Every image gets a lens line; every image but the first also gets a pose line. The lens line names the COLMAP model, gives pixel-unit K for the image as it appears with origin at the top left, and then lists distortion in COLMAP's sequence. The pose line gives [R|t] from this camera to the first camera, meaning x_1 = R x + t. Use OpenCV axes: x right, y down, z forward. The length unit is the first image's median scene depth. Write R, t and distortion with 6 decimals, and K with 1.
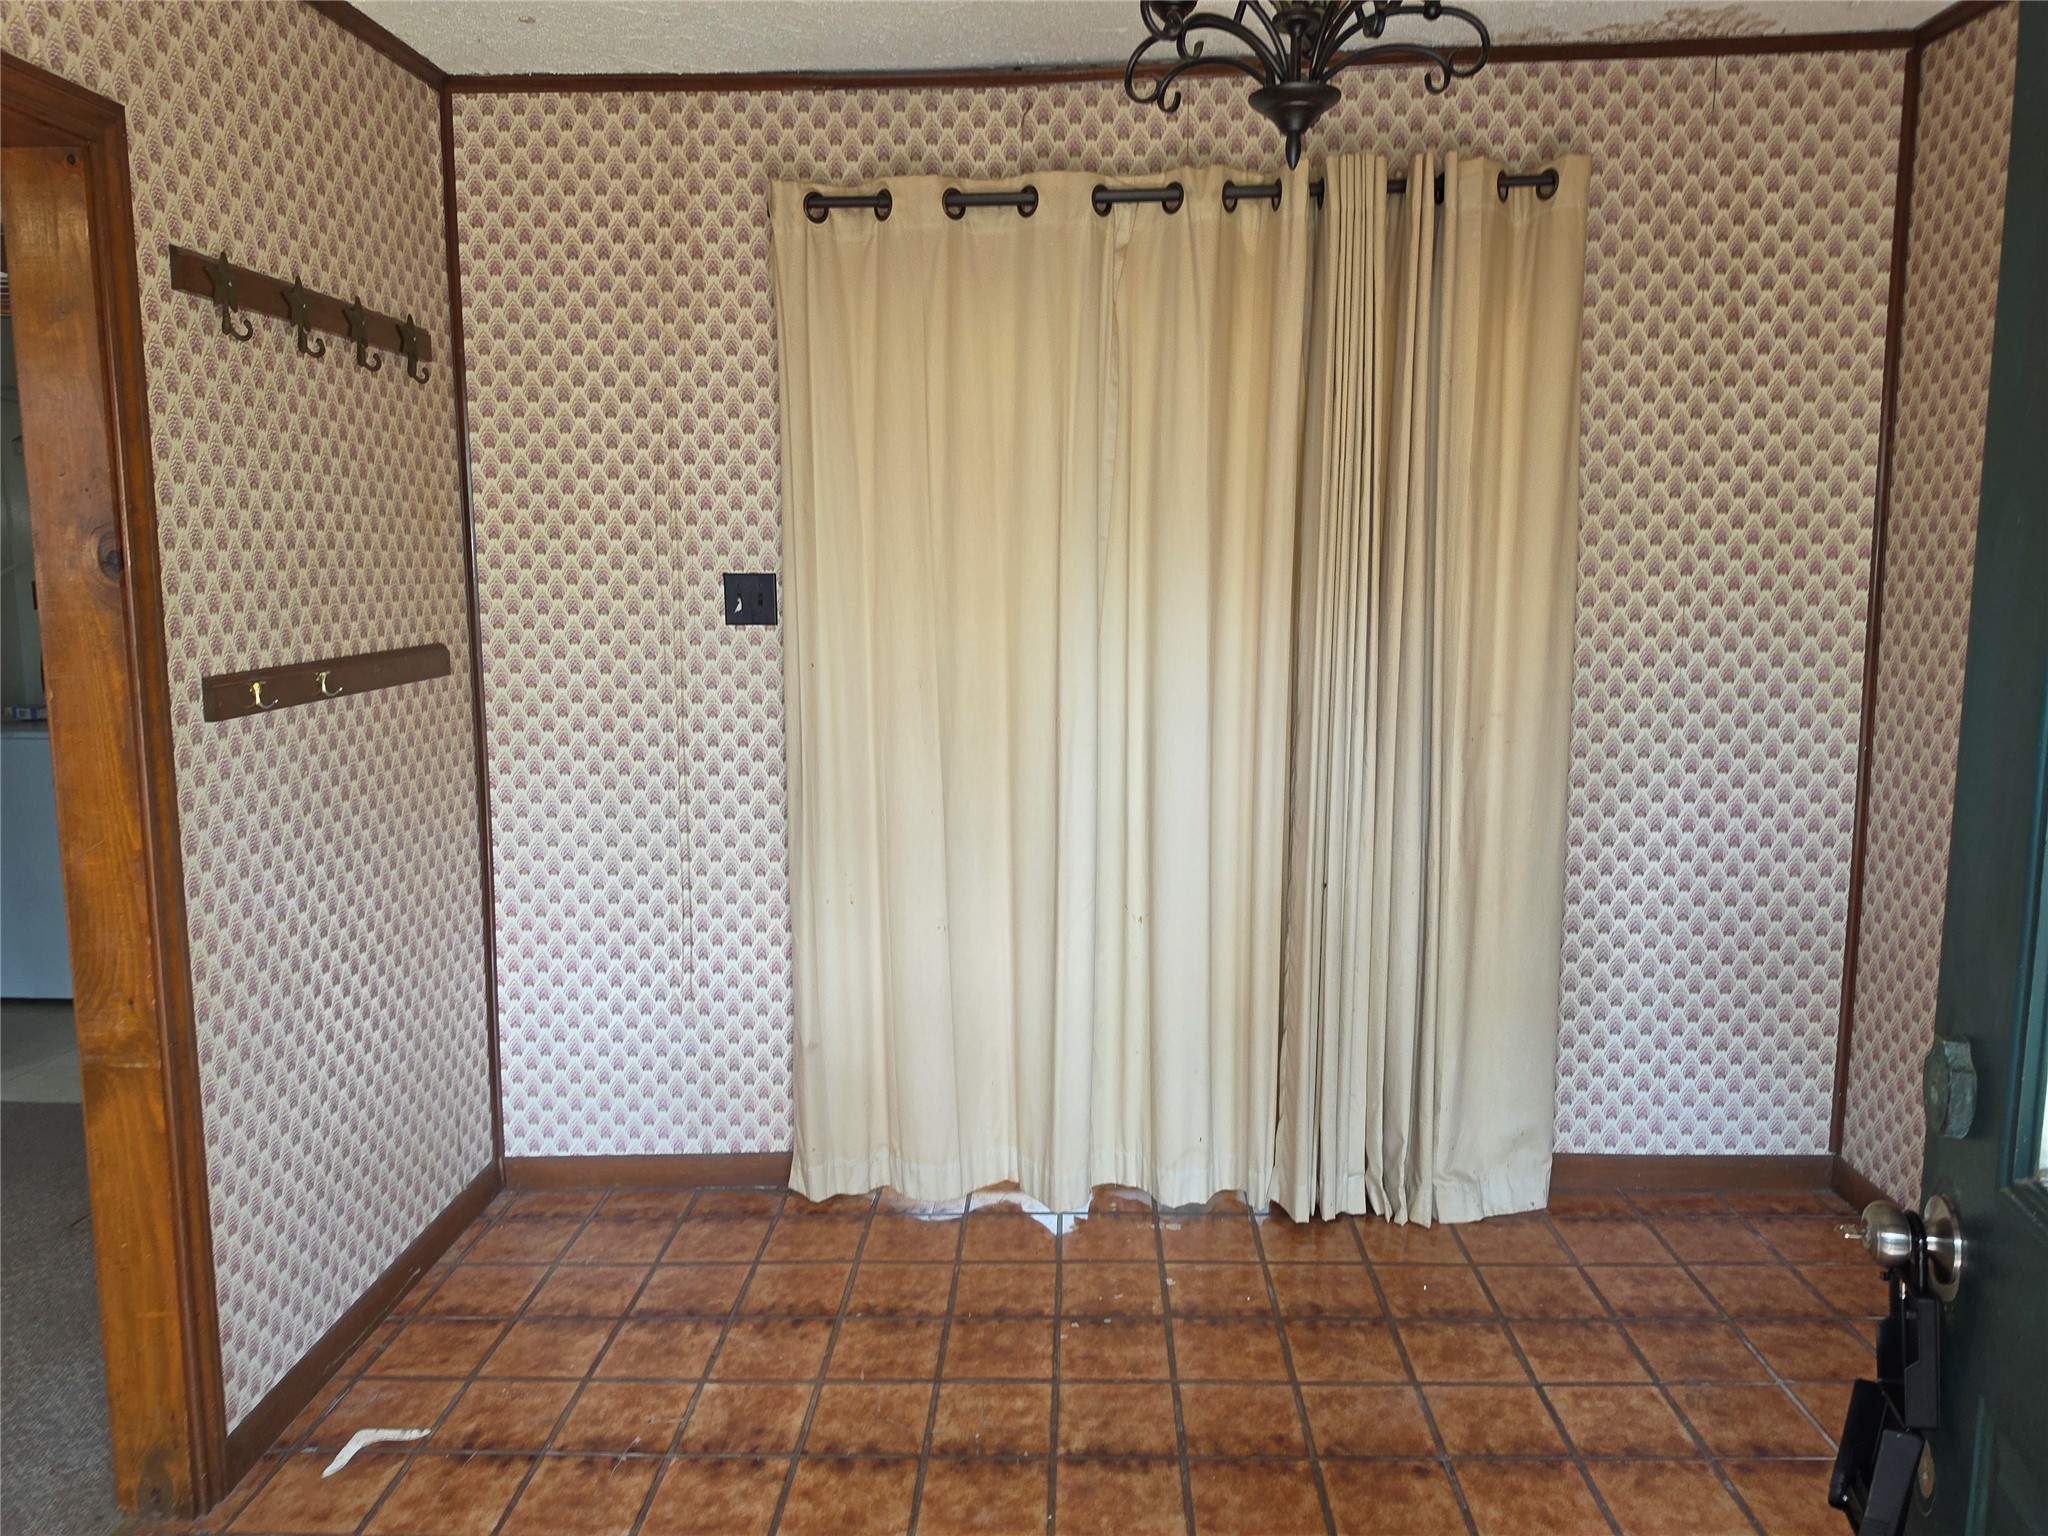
lens RADIAL K [[1400.3, 0, 1026.0], [0, 1400.3, 763.1], [0, 0, 1]] dist [0.031957, -0.035999]
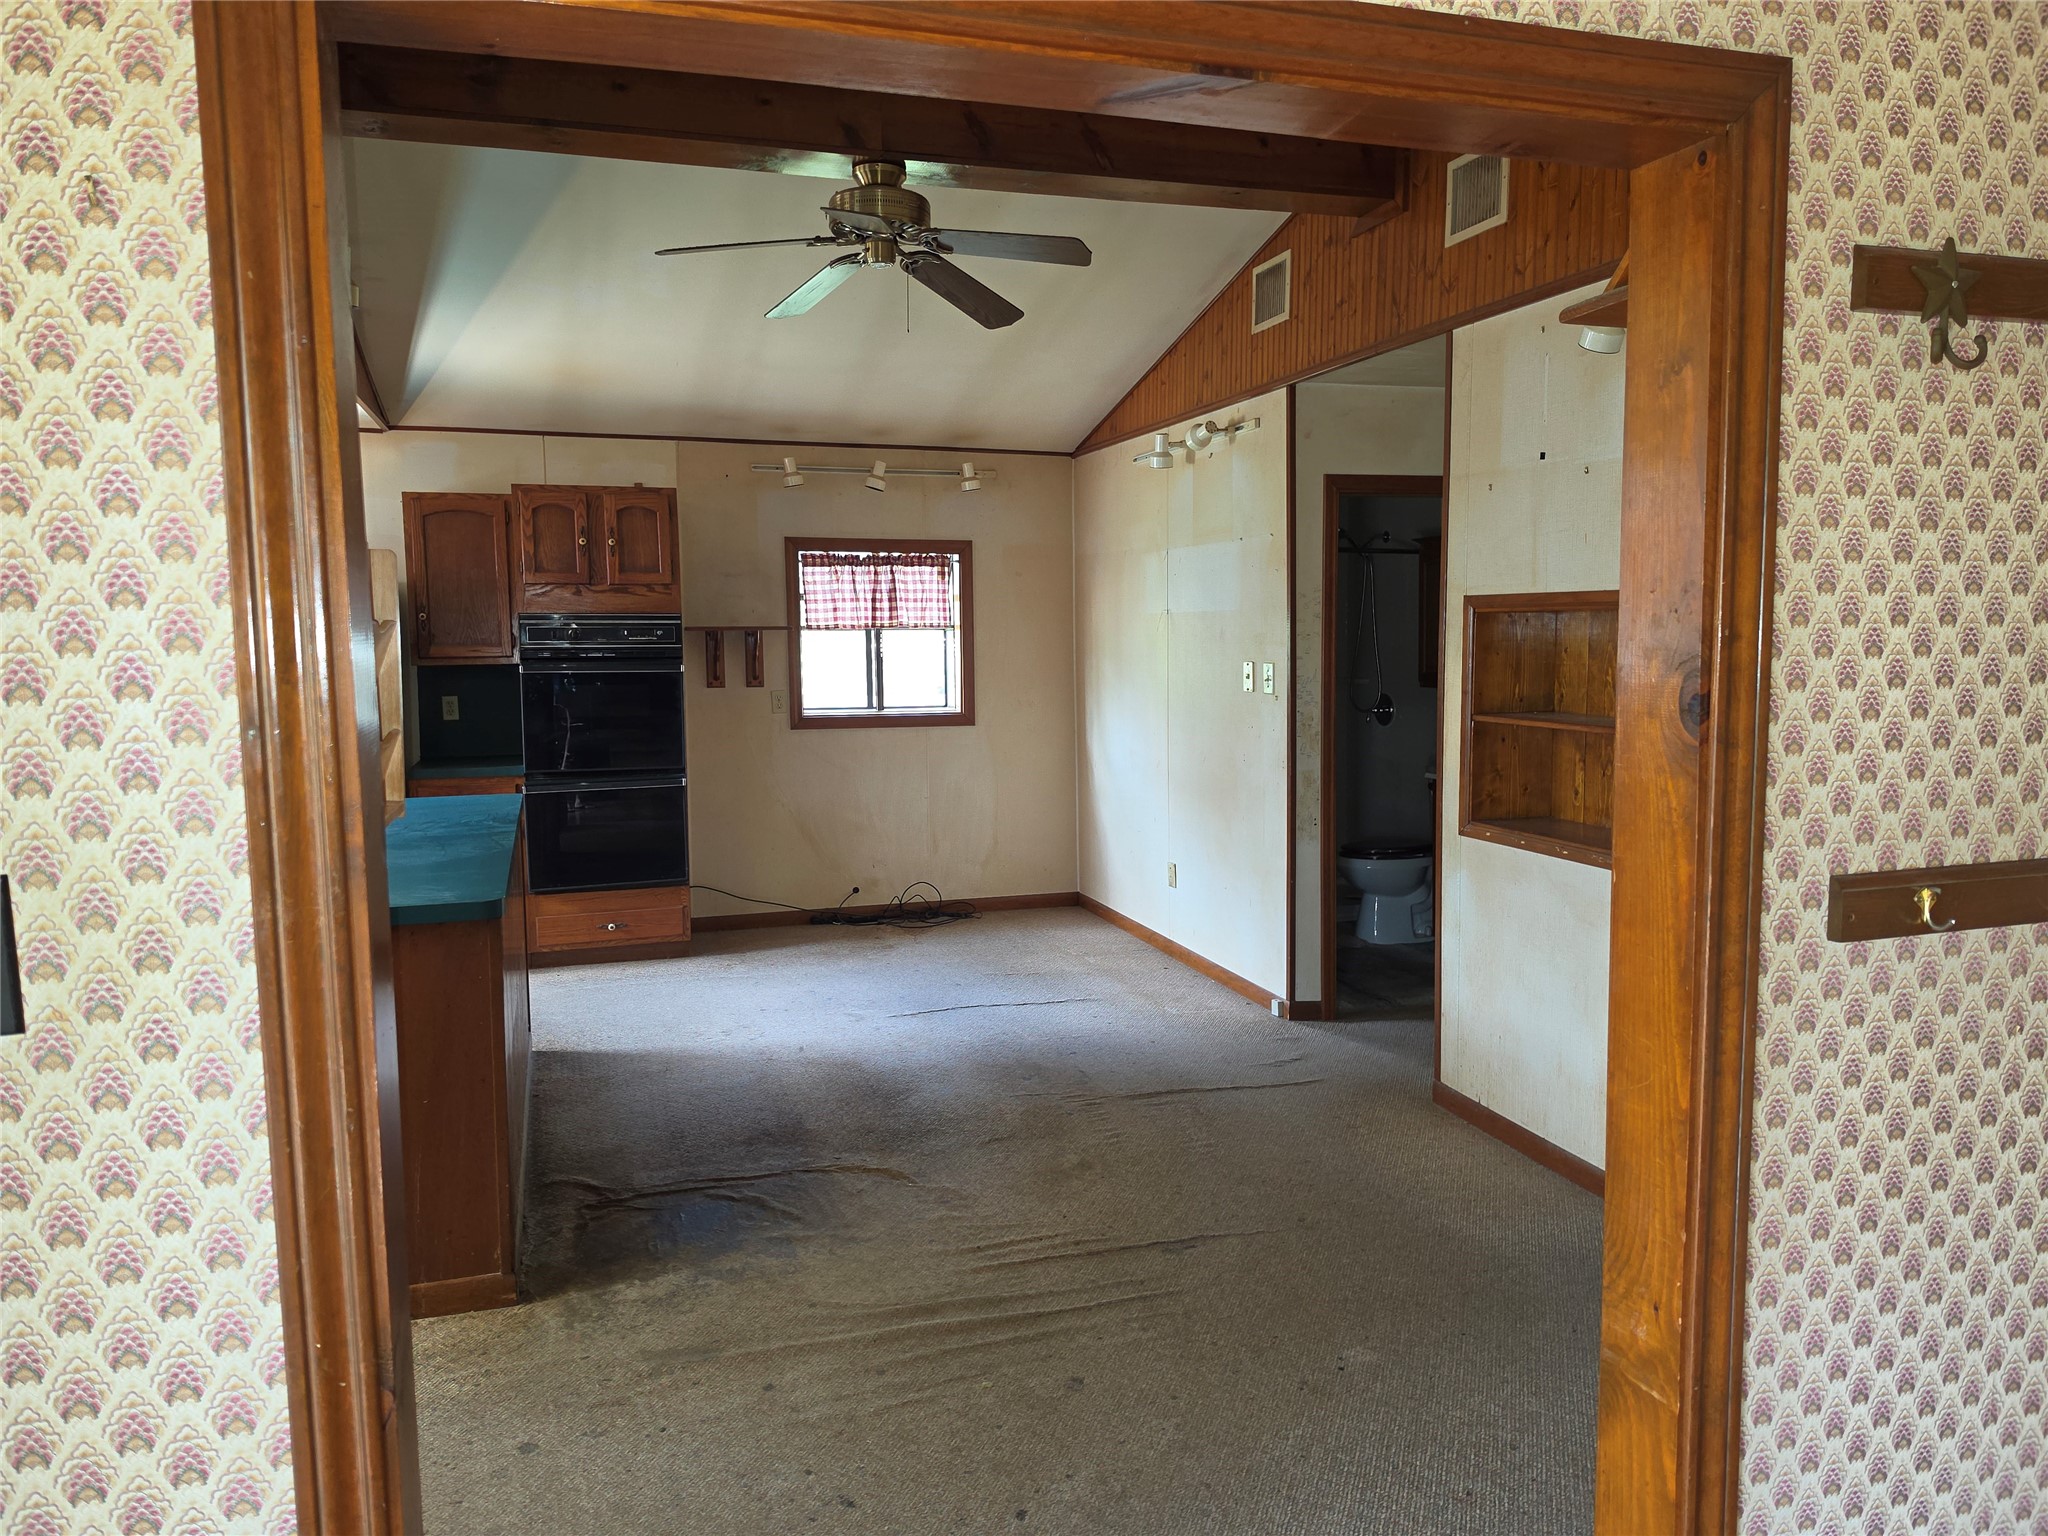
lens RADIAL K [[1400.3, 0, 1015.7], [0, 1400.3, 766.7], [0, 0, 1]] dist [0.031957, -0.035999]
pose [[0.321173, 0.078288, -0.943779, -0.074503], [-0.128278, 0.990989, 0.038551, -0.089976], [0.938293, 0.108684, 0.328321, 0.409879]]
